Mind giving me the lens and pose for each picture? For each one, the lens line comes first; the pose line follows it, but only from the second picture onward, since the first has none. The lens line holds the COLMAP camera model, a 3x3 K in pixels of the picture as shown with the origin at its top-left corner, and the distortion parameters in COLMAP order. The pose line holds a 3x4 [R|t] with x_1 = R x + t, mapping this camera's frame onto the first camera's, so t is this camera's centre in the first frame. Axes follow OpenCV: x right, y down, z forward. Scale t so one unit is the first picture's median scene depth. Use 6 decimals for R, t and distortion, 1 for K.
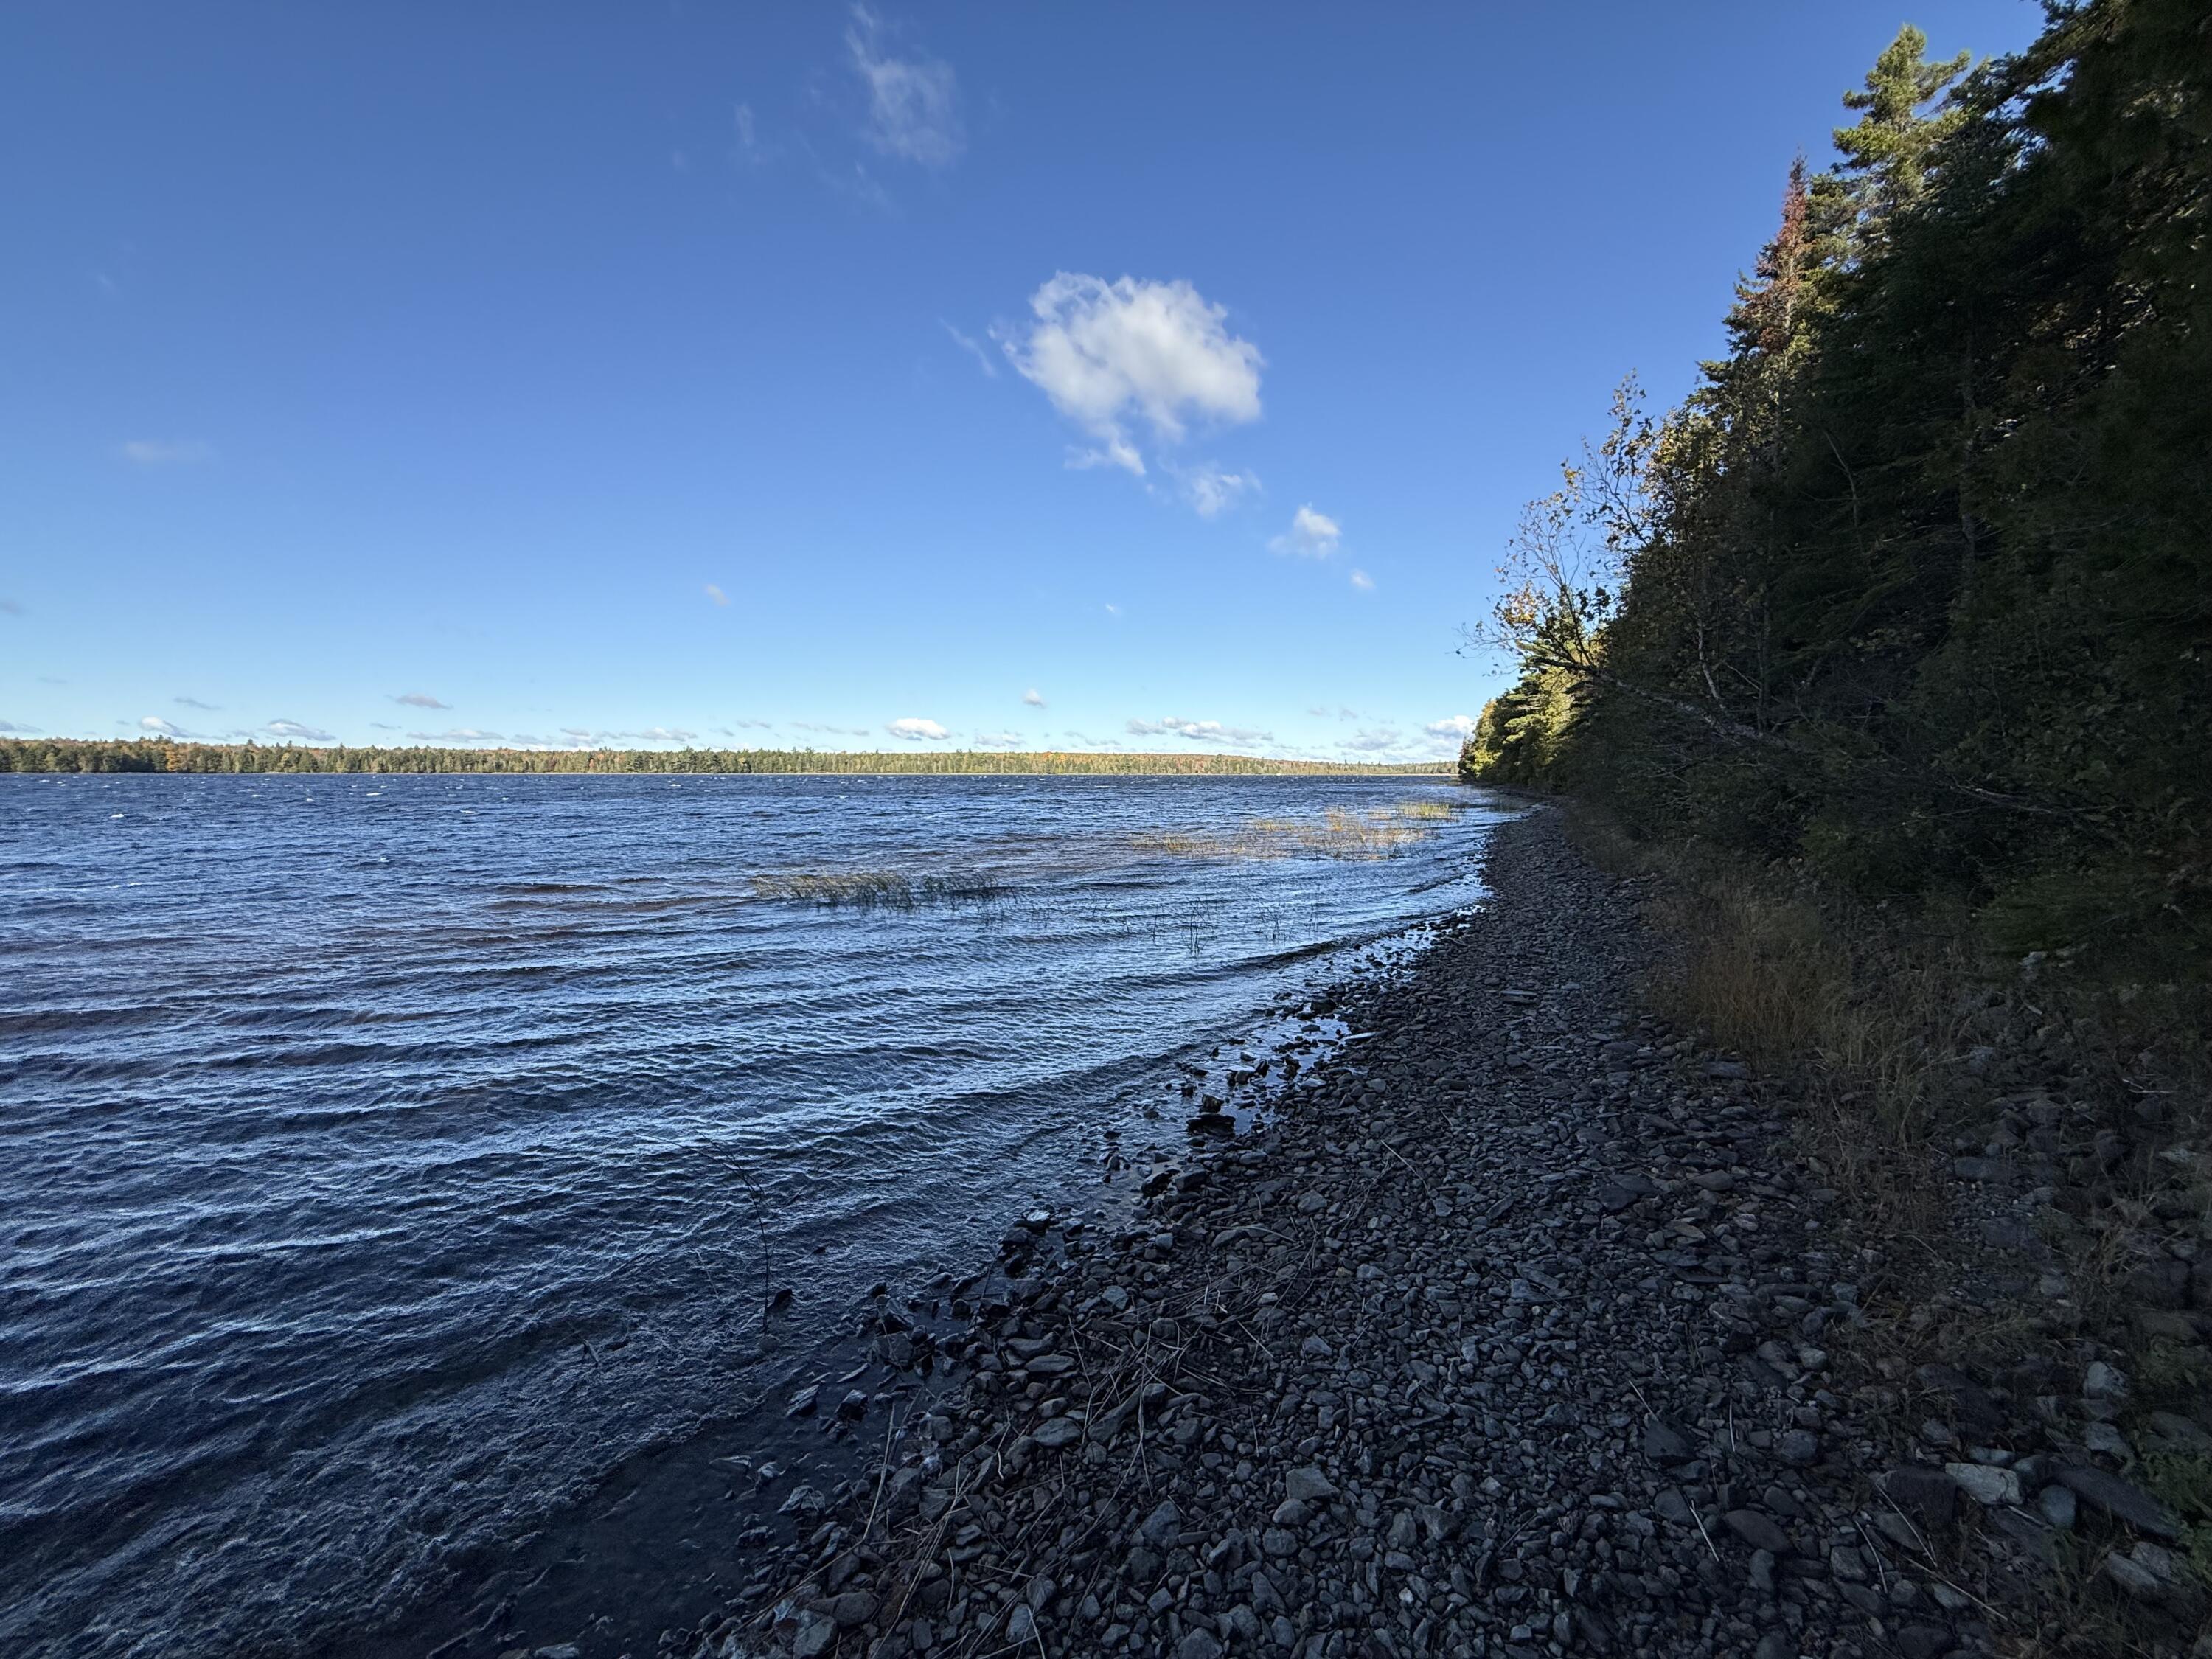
lens RADIAL K [[881.5, 0, 1094.3], [0, 881.5, 824.2], [0, 0, 1]] dist [0.002146, 0.000212]
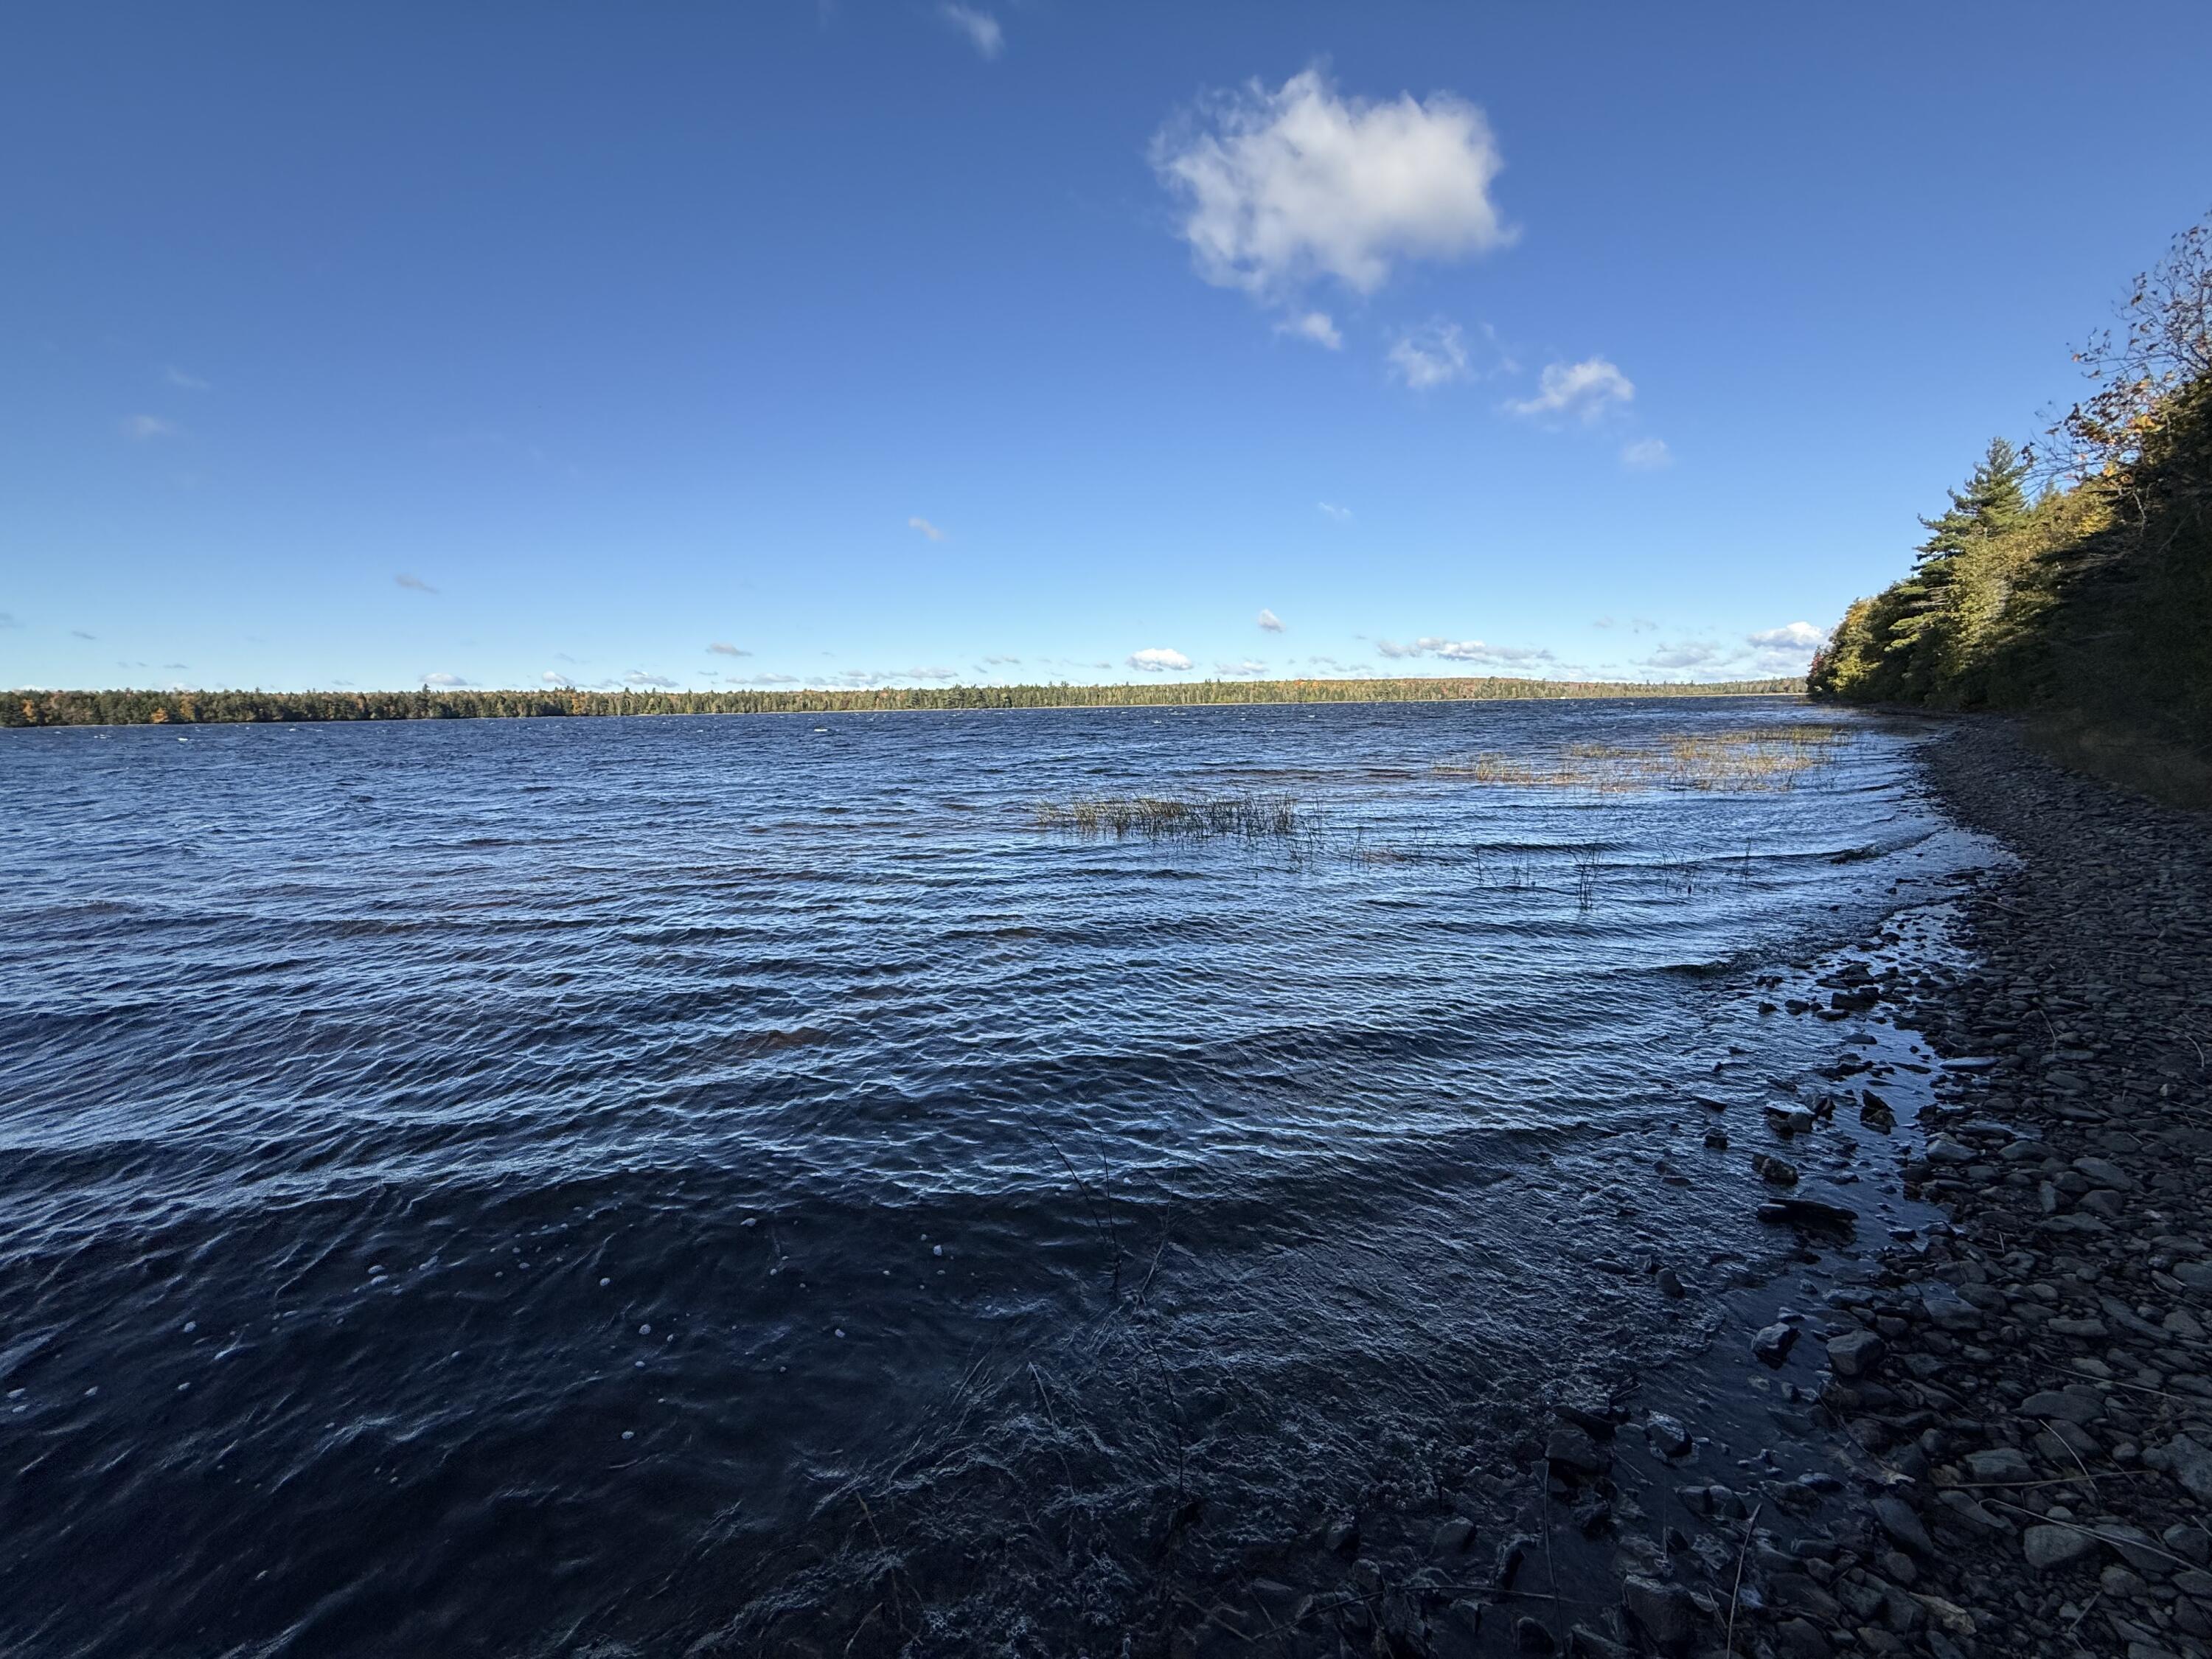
lens RADIAL K [[881.5, 0, 1086.2], [0, 881.5, 834.6], [0, 0, 1]] dist [0.002146, 0.000212]
pose [[0.958874, 0.021224, -0.283036, -0.212958], [0.004231, 0.996021, 0.089022, 0.032308], [0.283799, -0.086558, 0.954969, 0.388851]]
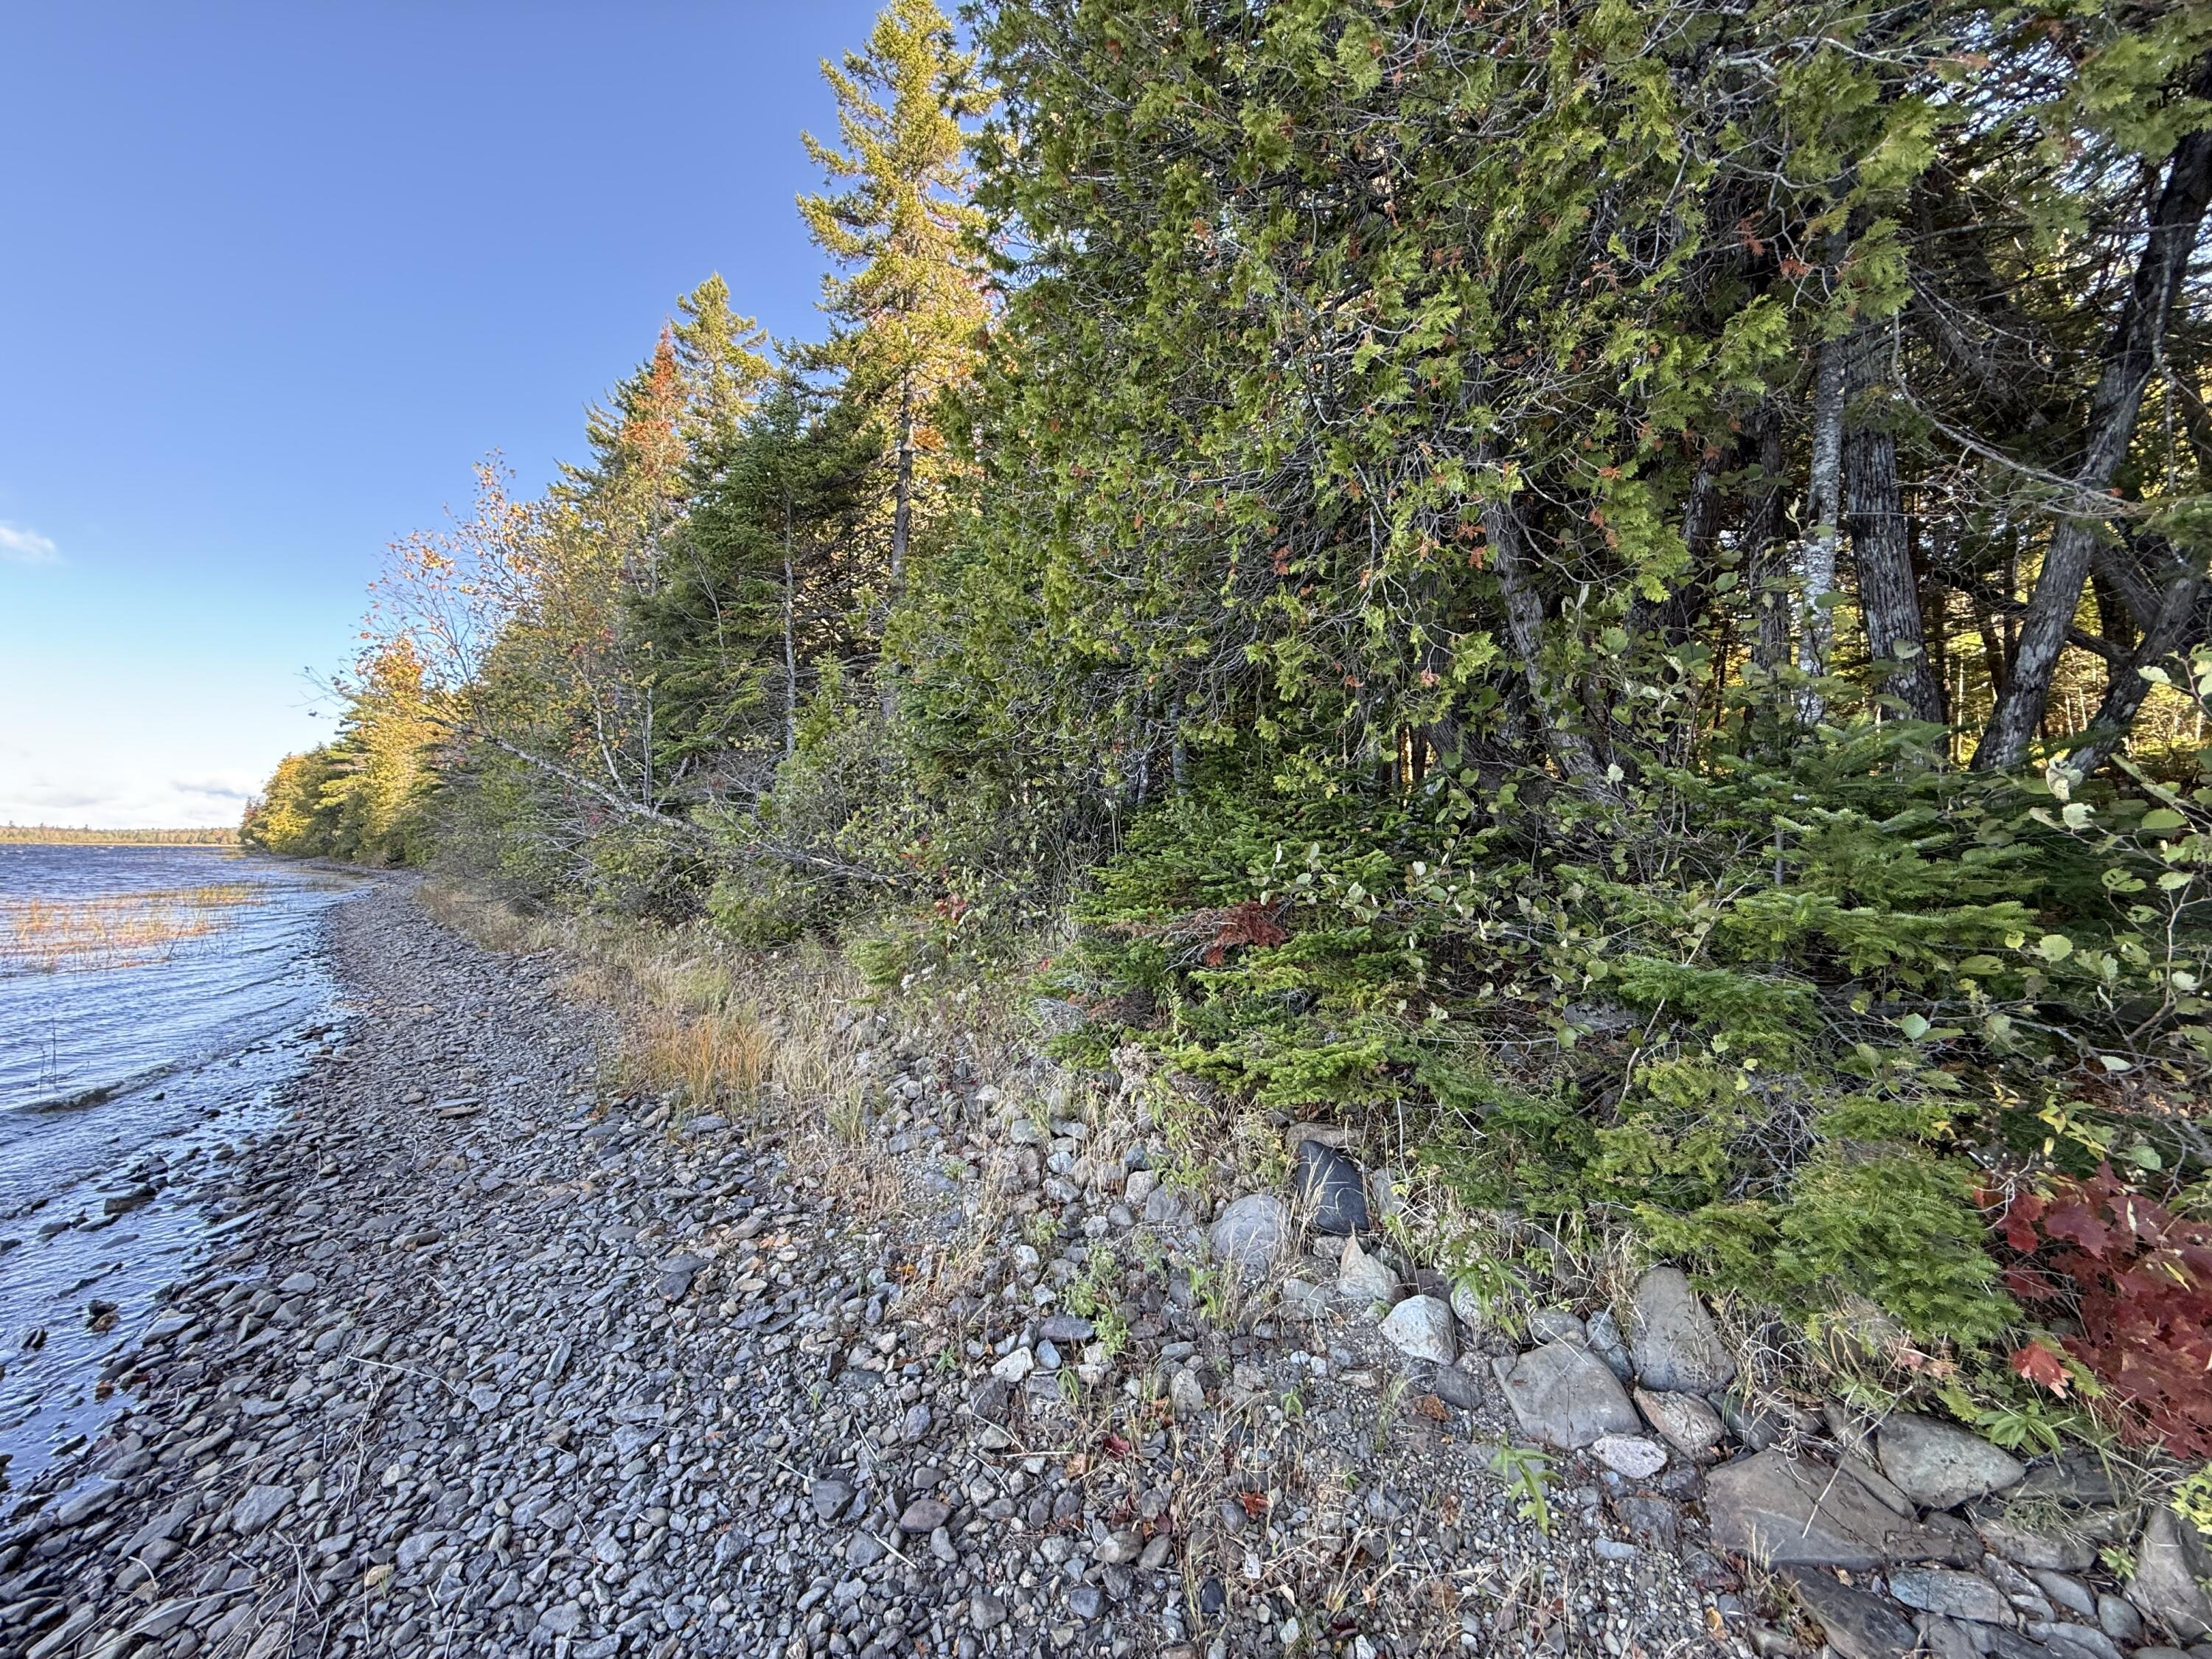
lens RADIAL K [[881.5, 0, 1105.8], [0, 881.5, 822.7], [0, 0, 1]] dist [0.002146, 0.000212]
pose [[0.392774, 0.038773, 0.918817, -0.120305], [0.039779, 0.997459, -0.059096, -0.003484], [-0.918774, 0.059761, 0.390234, 0.156496]]
